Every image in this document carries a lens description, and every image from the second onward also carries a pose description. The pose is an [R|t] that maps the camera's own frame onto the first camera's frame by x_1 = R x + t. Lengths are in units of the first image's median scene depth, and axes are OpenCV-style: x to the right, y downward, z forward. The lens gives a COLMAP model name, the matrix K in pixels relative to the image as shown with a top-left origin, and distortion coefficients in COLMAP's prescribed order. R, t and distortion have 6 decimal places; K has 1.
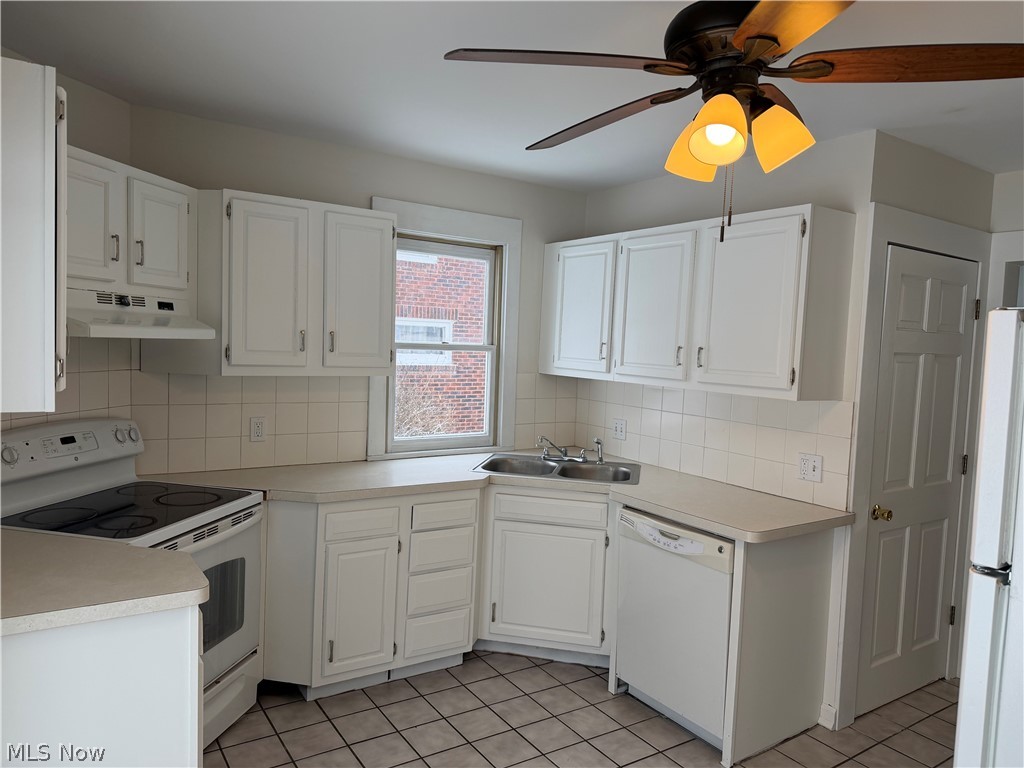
lens RADIAL K [[715.7, 0, 515.3], [0, 715.7, 388.7], [0, 0, 1]] dist [0.083108, -0.117781]
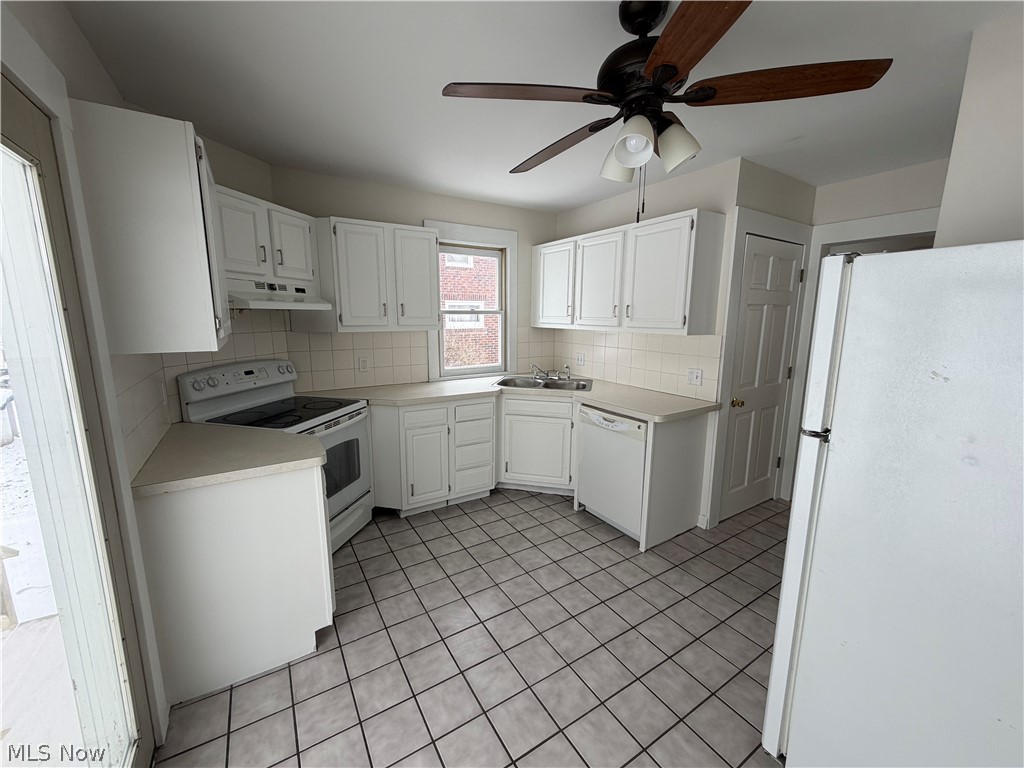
lens RADIAL K [[408.0, 0, 510.6], [0, 408.0, 385.3], [0, 0, 1]] dist [0.001550, -0.000065]
pose [[0.998875, -0.028506, -0.037904, 0.024555], [0.032288, 0.994134, 0.103219, 0.018947], [0.034739, -0.104327, 0.993936, 0.062701]]
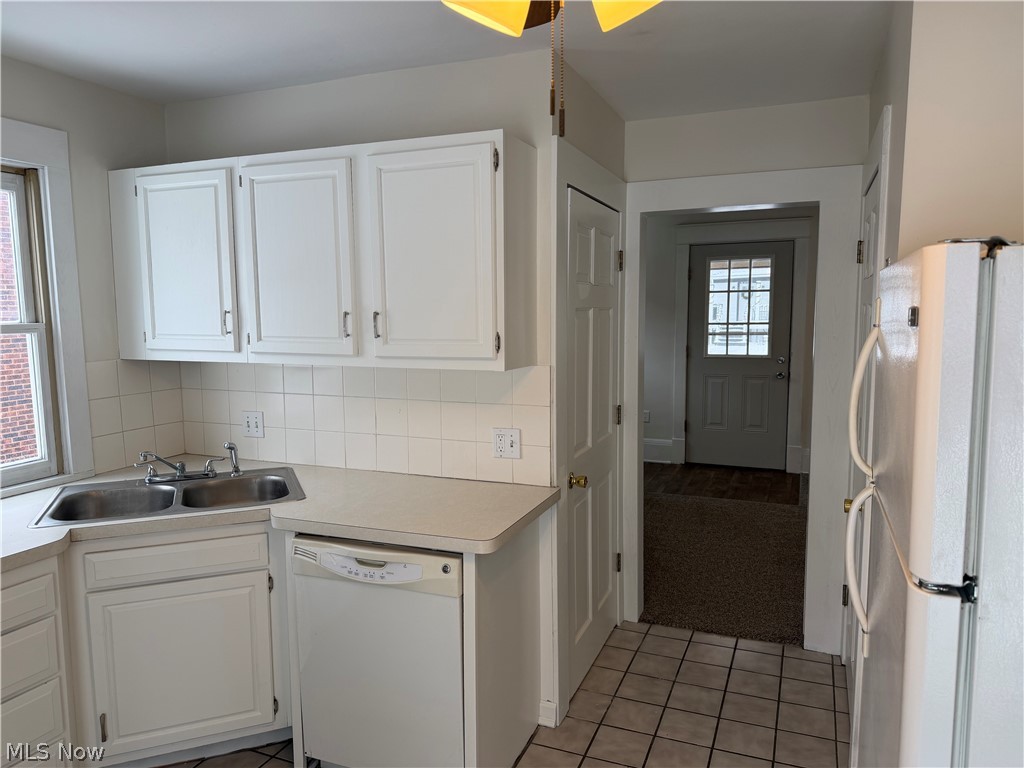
lens RADIAL K [[715.7, 0, 515.3], [0, 715.7, 388.7], [0, 0, 1]] dist [0.083108, -0.117781]
pose [[0.828769, -0.109357, 0.548801, -0.053708], [0.079411, 0.993777, 0.078104, -0.024238], [-0.553927, -0.021149, 0.832297, 0.276472]]
